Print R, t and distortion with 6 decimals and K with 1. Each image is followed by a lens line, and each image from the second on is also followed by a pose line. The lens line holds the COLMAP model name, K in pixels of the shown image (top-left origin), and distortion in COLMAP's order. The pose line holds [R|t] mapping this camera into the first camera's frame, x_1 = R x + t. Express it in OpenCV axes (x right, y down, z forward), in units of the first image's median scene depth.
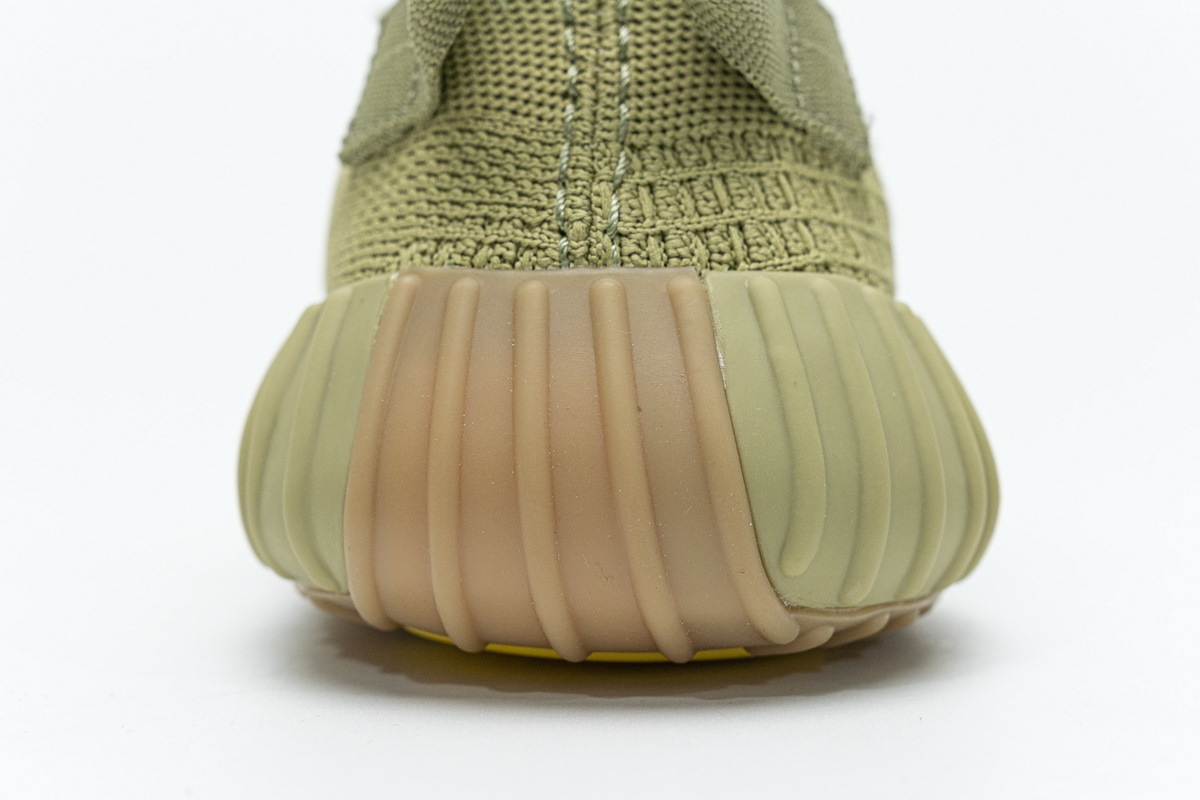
lens RADIAL K [[2395.4, 0, 631.2], [0, 2395.4, 416.6], [0, 0, 1]] dist [0.100959, 0.000000]
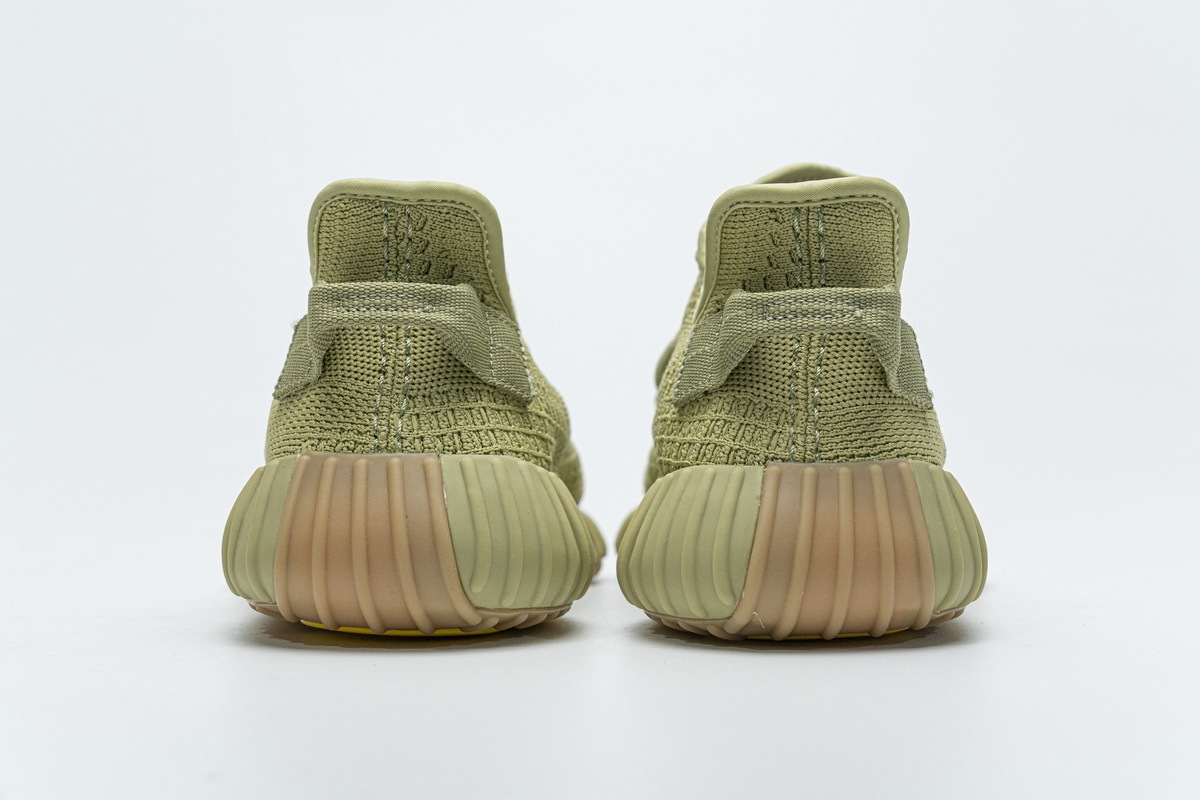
lens RADIAL K [[2395.4, 0, 575.2], [0, 2395.4, 360.5], [0, 0, 1]] dist [0.100959, 0.000000]
pose [[0.999880, 0.006657, 0.014011, 0.119243], [-0.005530, 0.996861, -0.078978, 0.025447], [-0.014493, 0.078891, 0.996778, -1.164307]]
